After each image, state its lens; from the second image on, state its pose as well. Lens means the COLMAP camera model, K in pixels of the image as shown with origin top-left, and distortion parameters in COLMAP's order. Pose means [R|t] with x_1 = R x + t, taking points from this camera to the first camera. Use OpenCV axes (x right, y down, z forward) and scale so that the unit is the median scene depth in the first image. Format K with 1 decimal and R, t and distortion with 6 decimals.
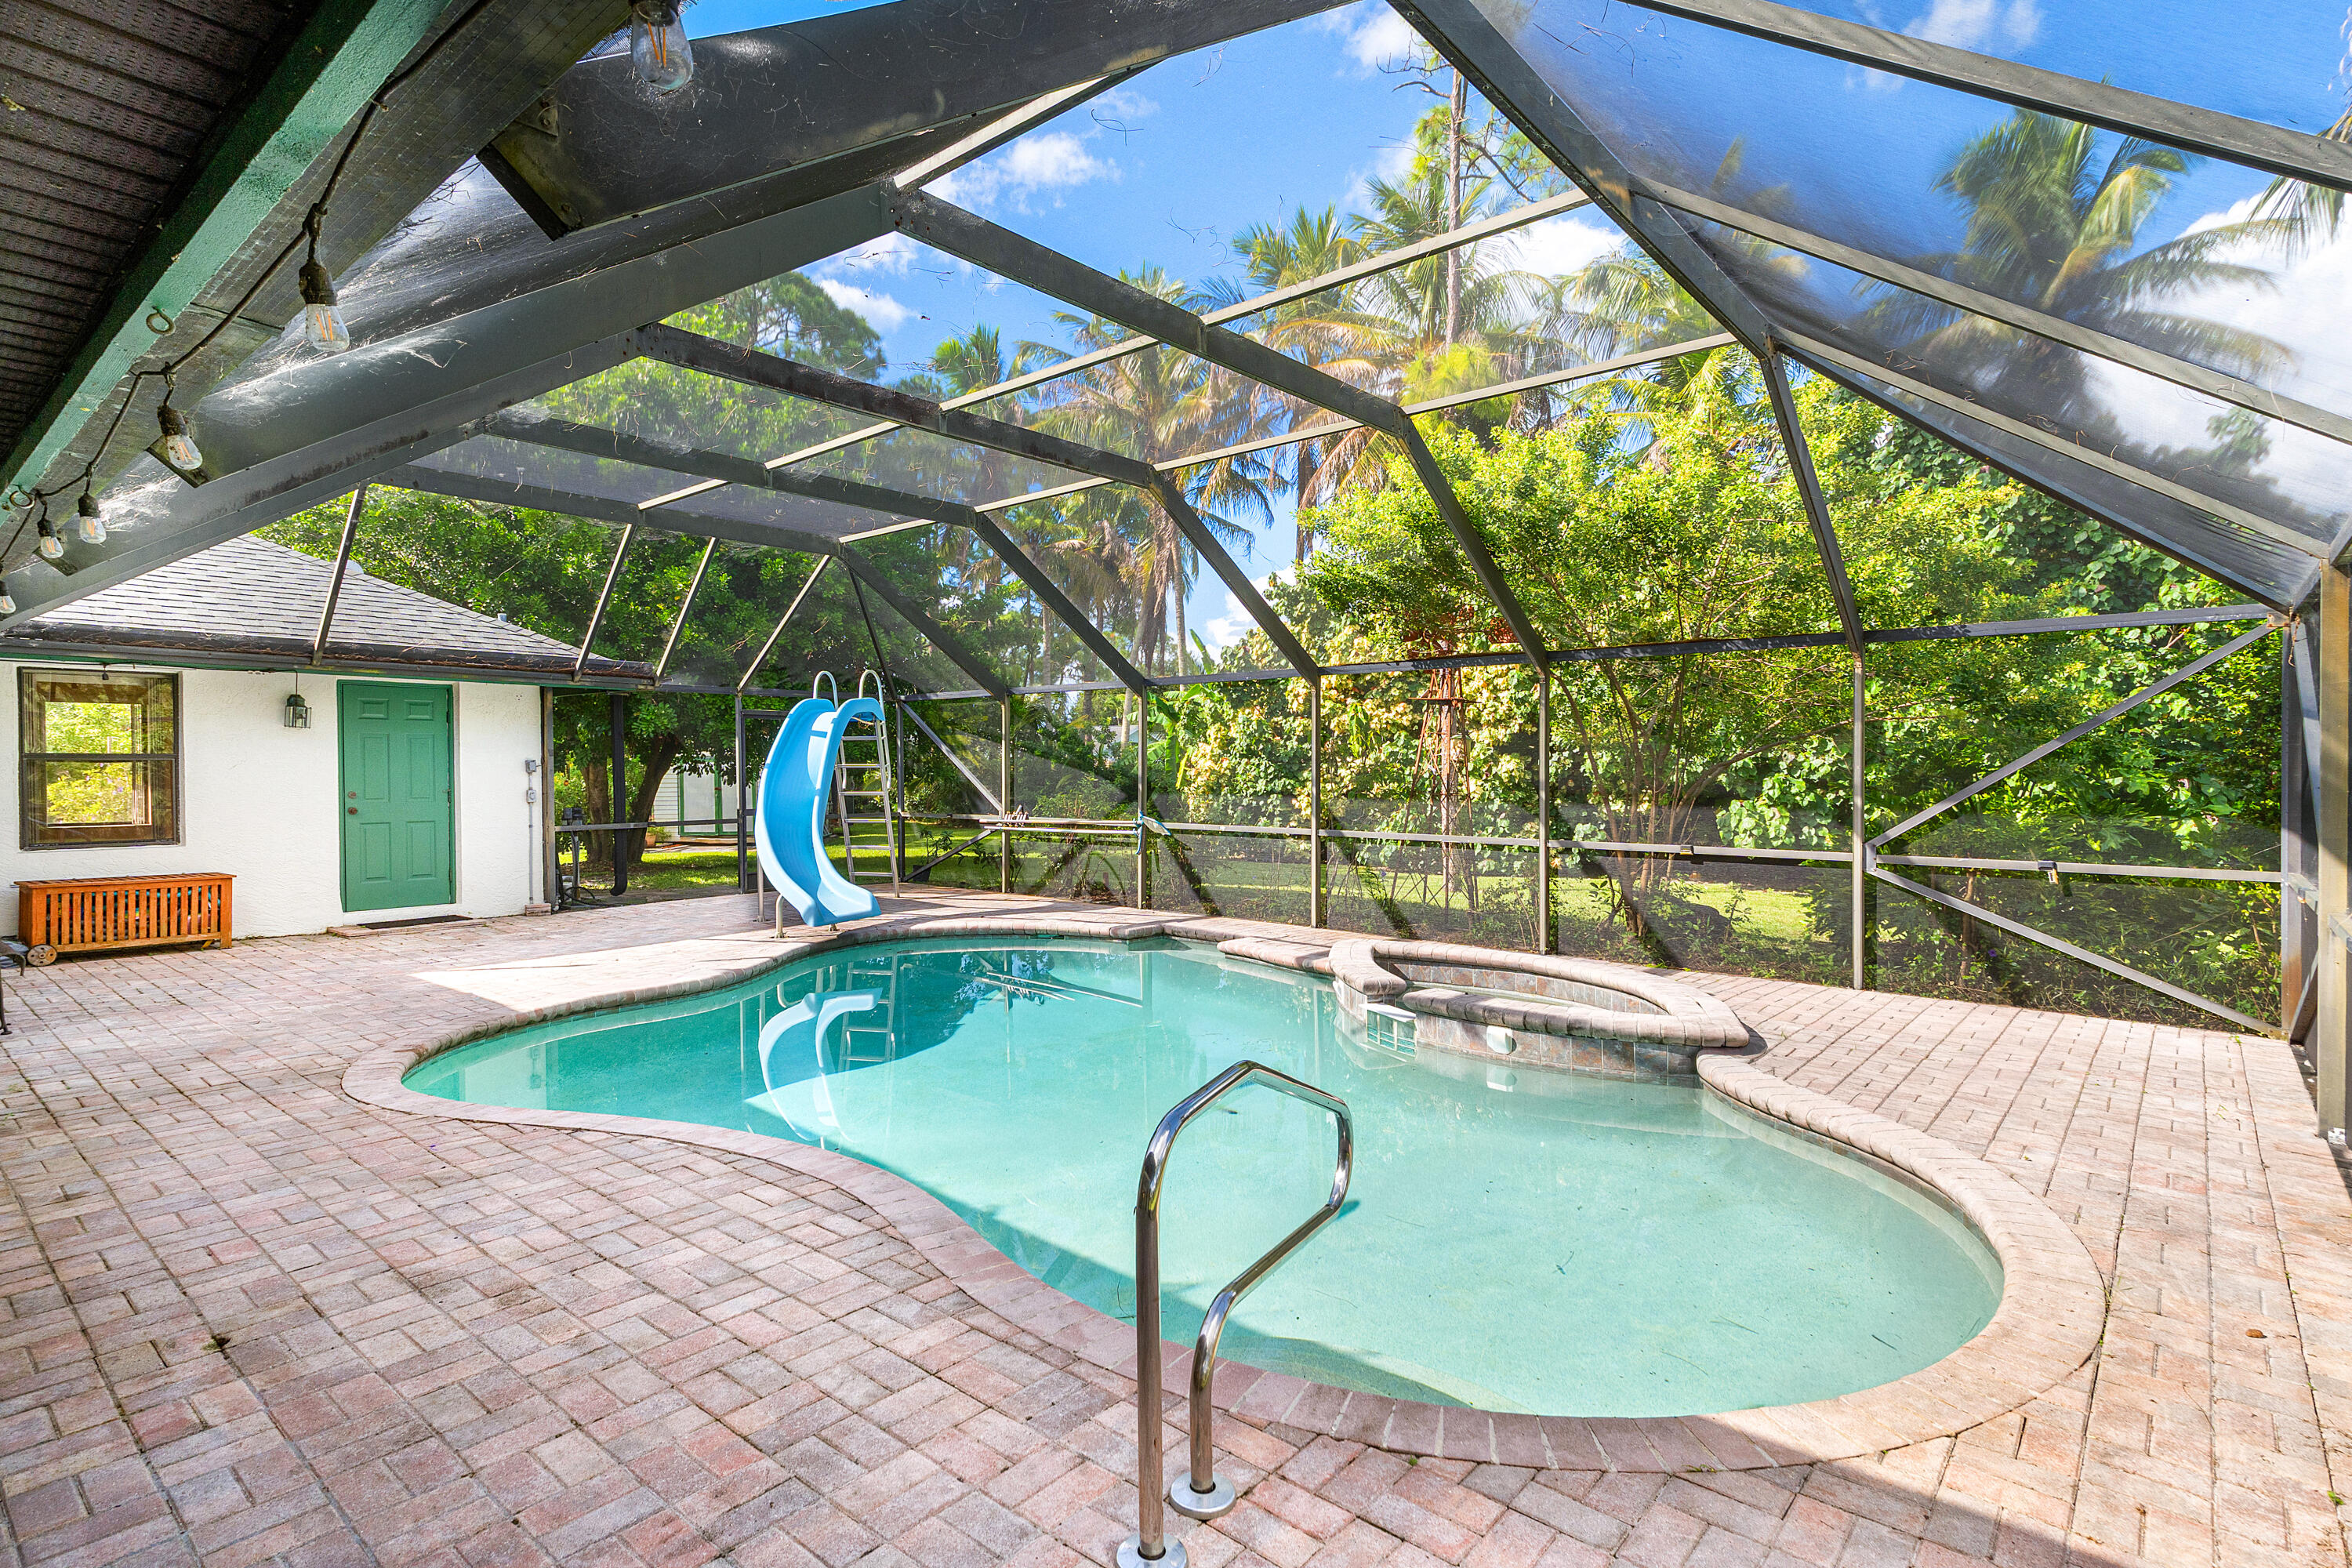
lens RADIAL K [[1157.1, 0, 1182.3], [0, 1157.1, 775.2], [0, 0, 1]] dist [0.006041, -0.001745]
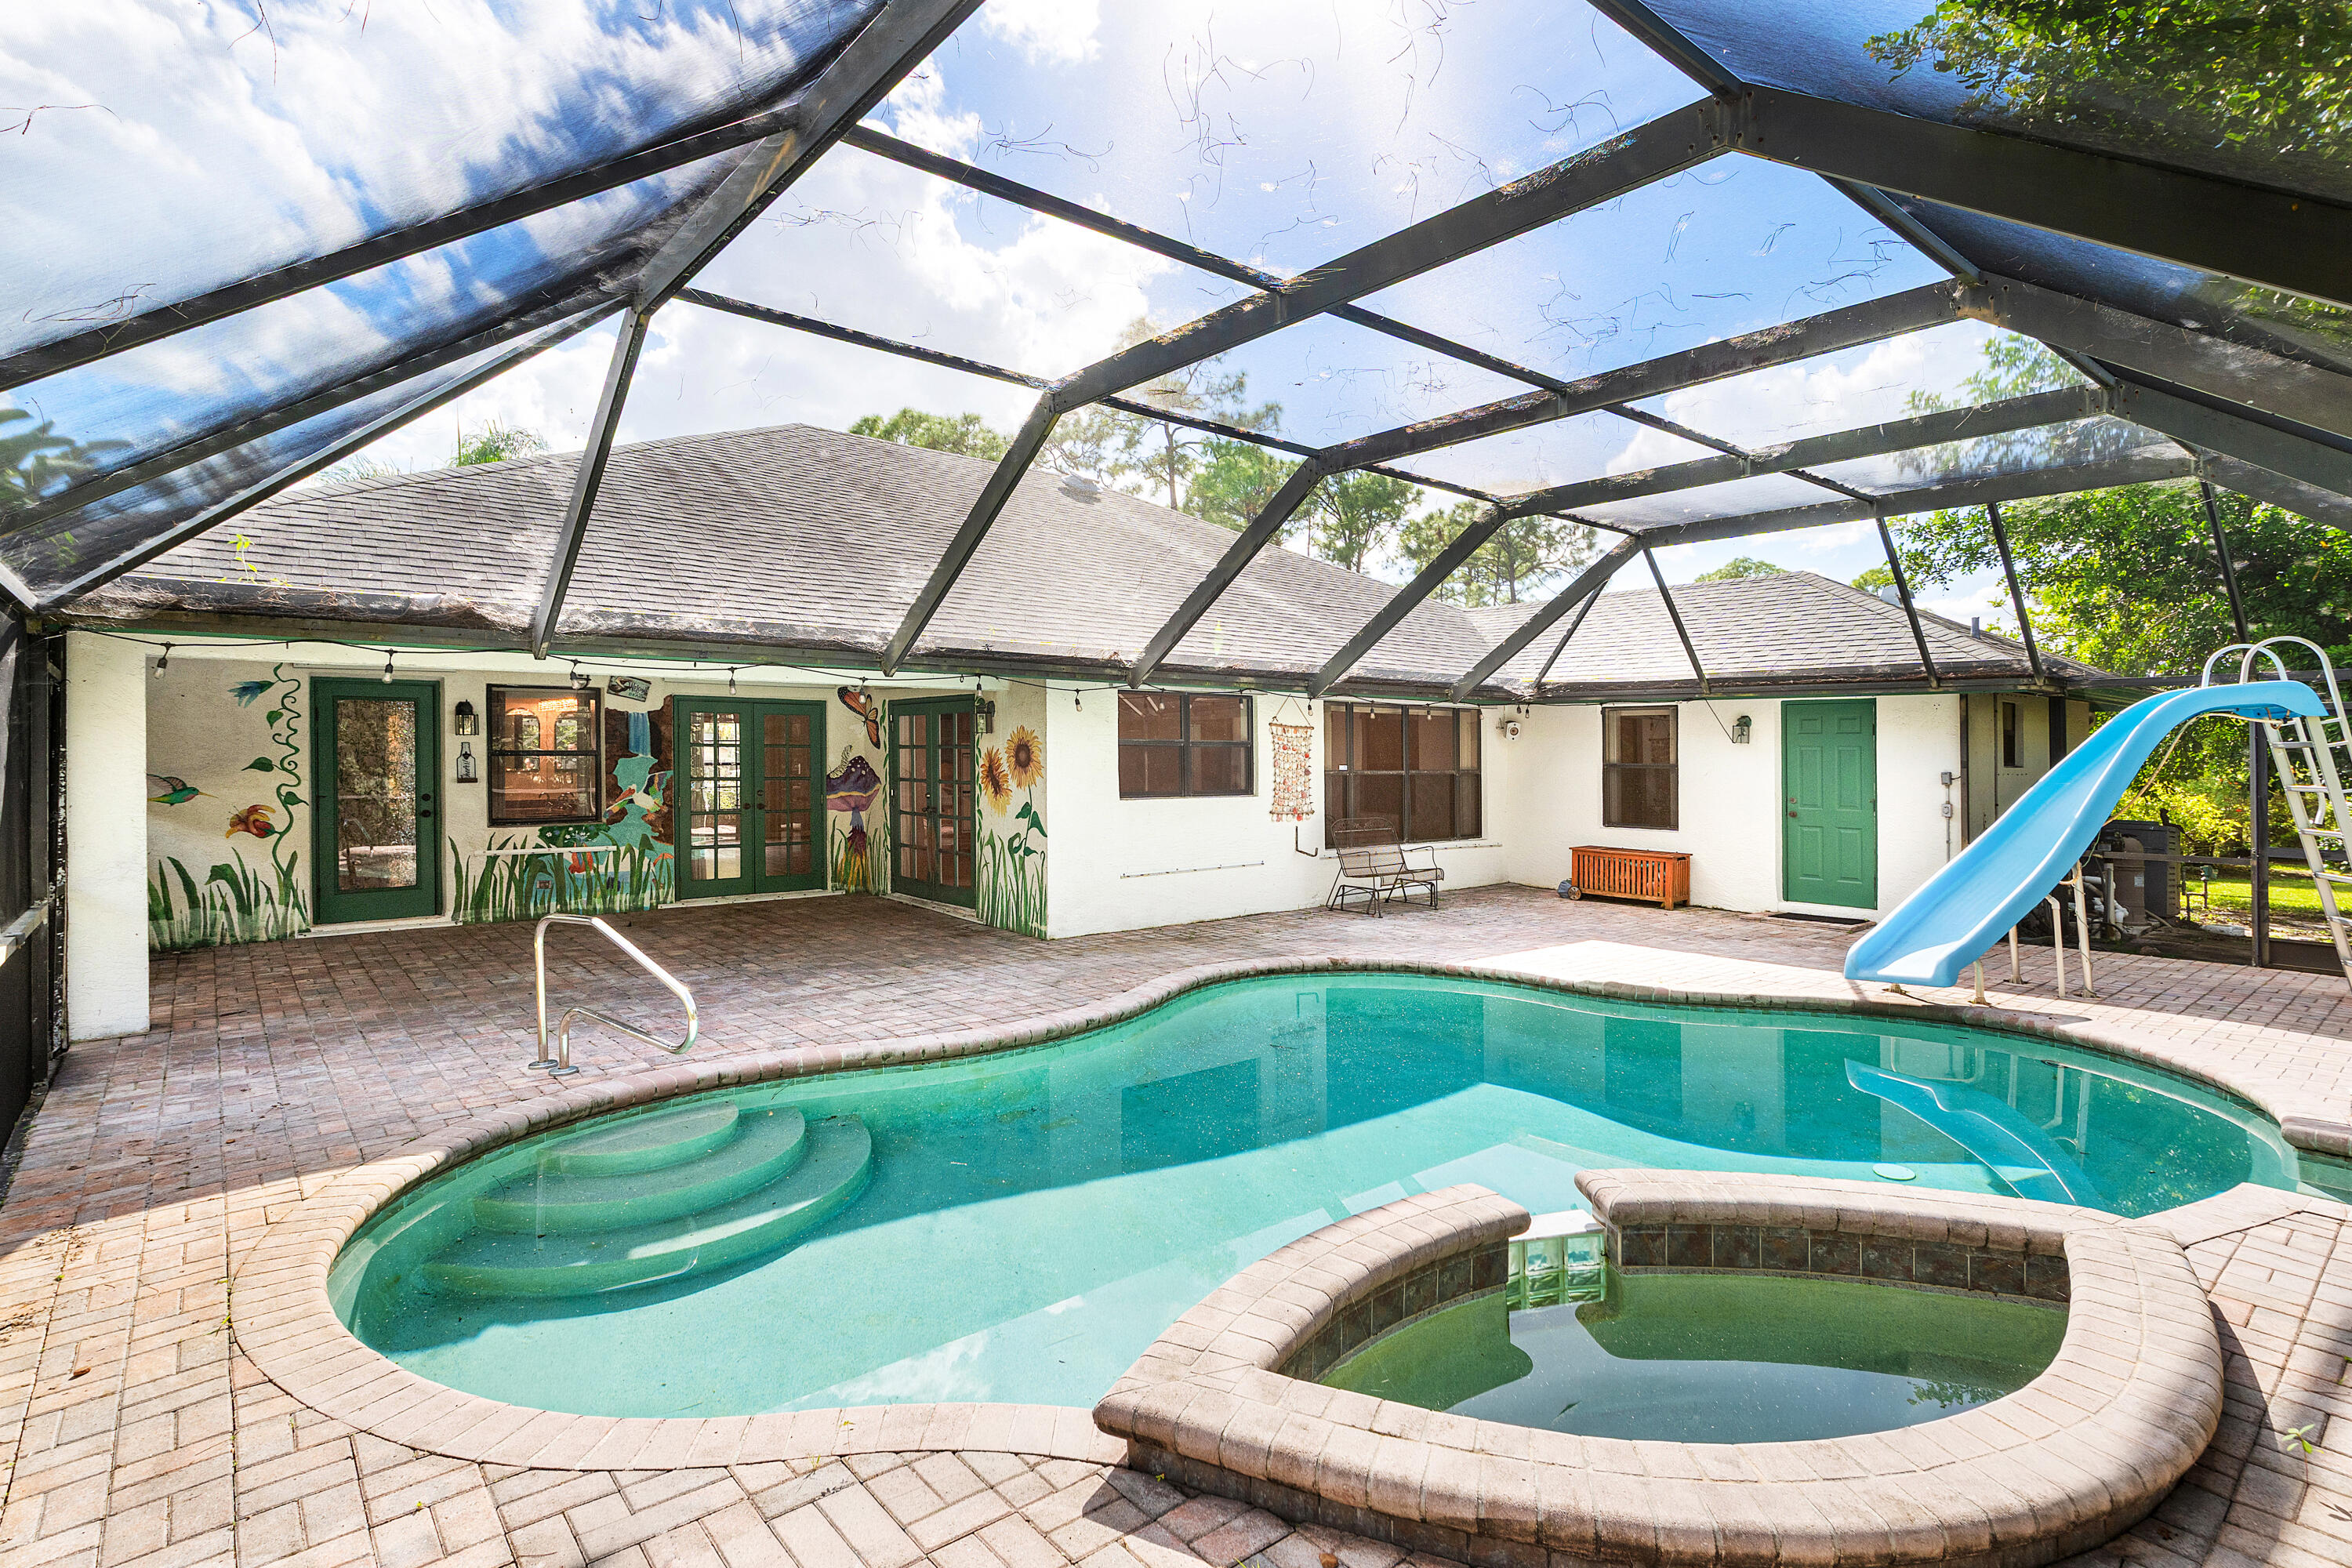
lens RADIAL K [[1157.1, 0, 1222.1], [0, 1157.1, 753.5], [0, 0, 1]] dist [0.006041, -0.001745]
pose [[-0.132954, -0.000686, -0.991122, 0.543023], [-0.019339, 0.999811, 0.001902, -0.022680], [0.990934, 0.019420, -0.132942, 0.637860]]
